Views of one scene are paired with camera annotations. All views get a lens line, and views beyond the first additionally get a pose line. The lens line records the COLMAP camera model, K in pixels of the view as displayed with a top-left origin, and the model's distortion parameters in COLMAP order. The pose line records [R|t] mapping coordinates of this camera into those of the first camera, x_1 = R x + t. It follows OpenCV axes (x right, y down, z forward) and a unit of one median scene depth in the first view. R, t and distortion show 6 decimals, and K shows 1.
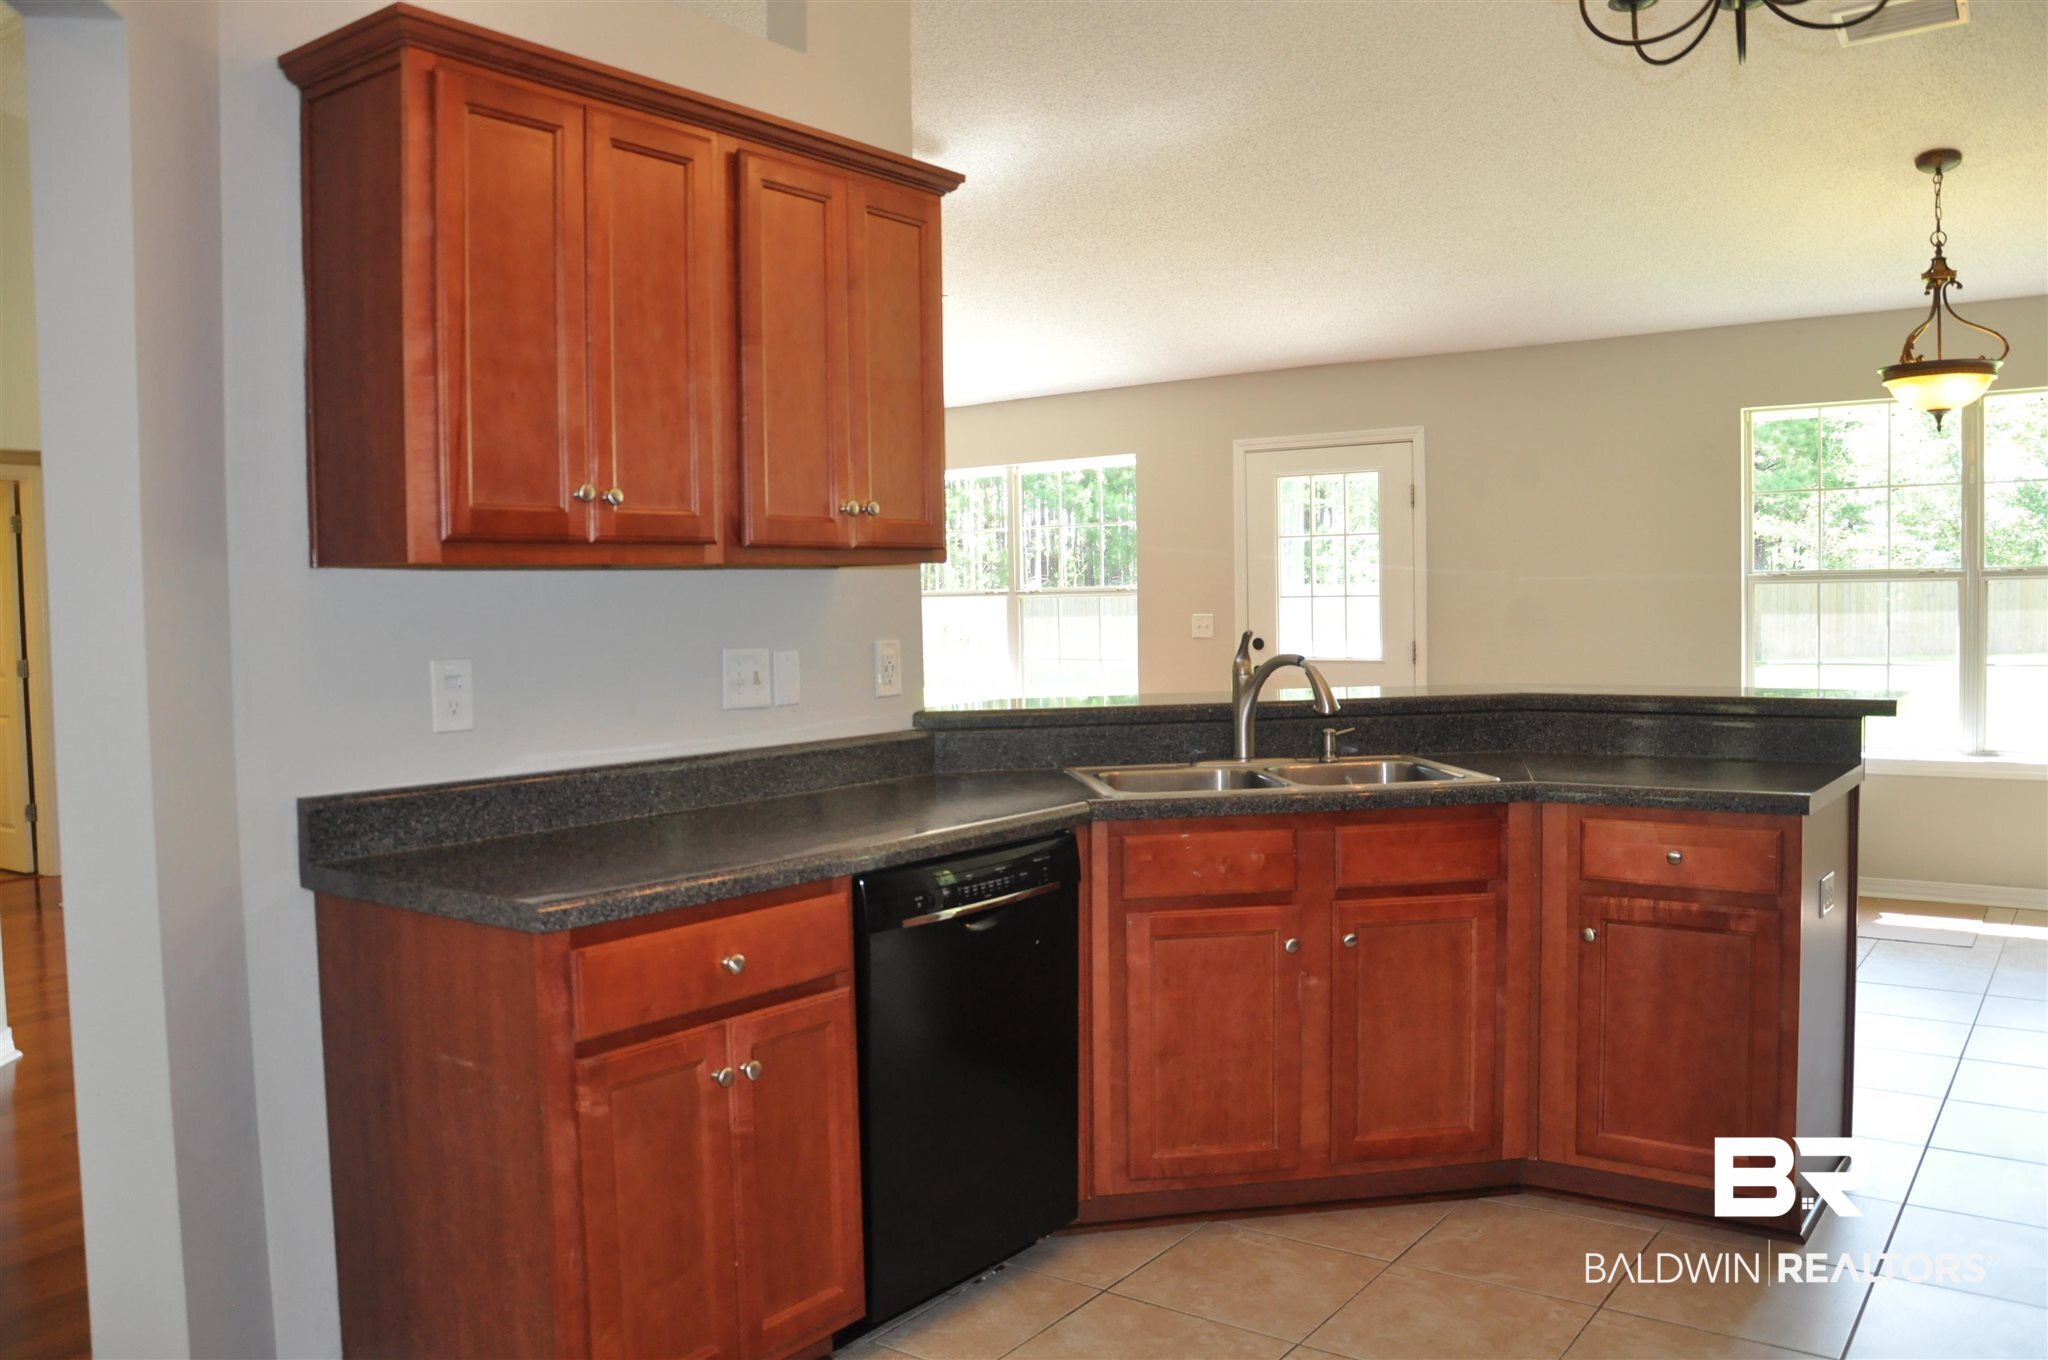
lens RADIAL K [[1610.0, 0, 1017.9], [0, 1610.0, 671.9], [0, 0, 1]] dist [-0.141636, 0.099098]
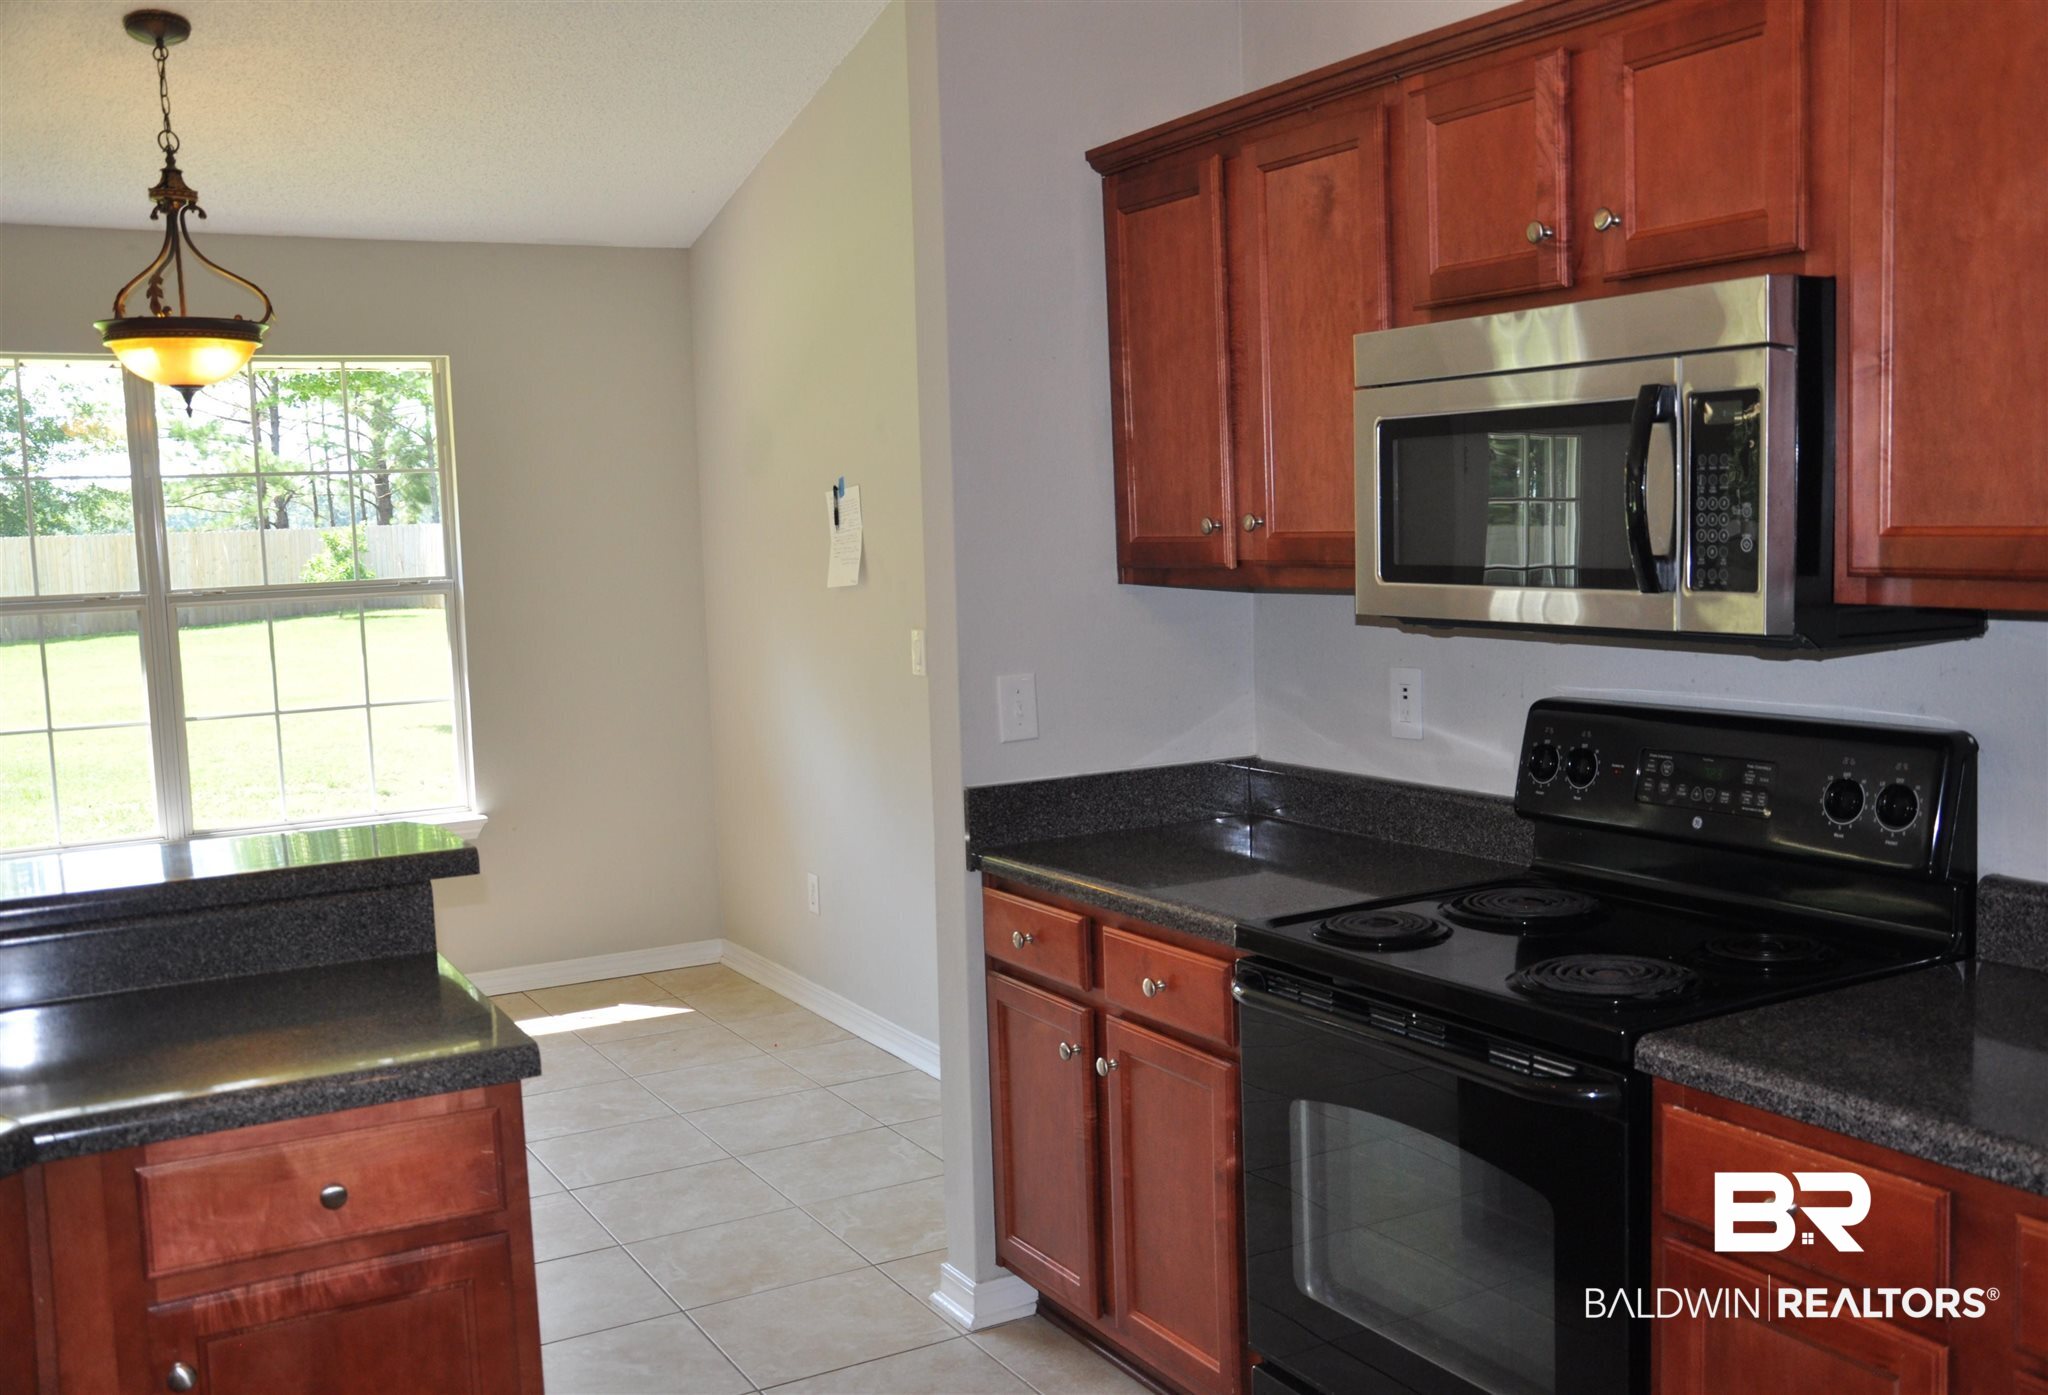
lens RADIAL K [[1920.4, 0, 1023.4], [0, 1920.4, 697.9], [0, 0, 1]] dist [0.000210, 0.006613]
pose [[0.410298, -0.082423, 0.908219, -0.064137], [0.064347, 0.996042, 0.061324, -0.056110], [-0.909679, 0.033280, 0.413977, 0.288525]]
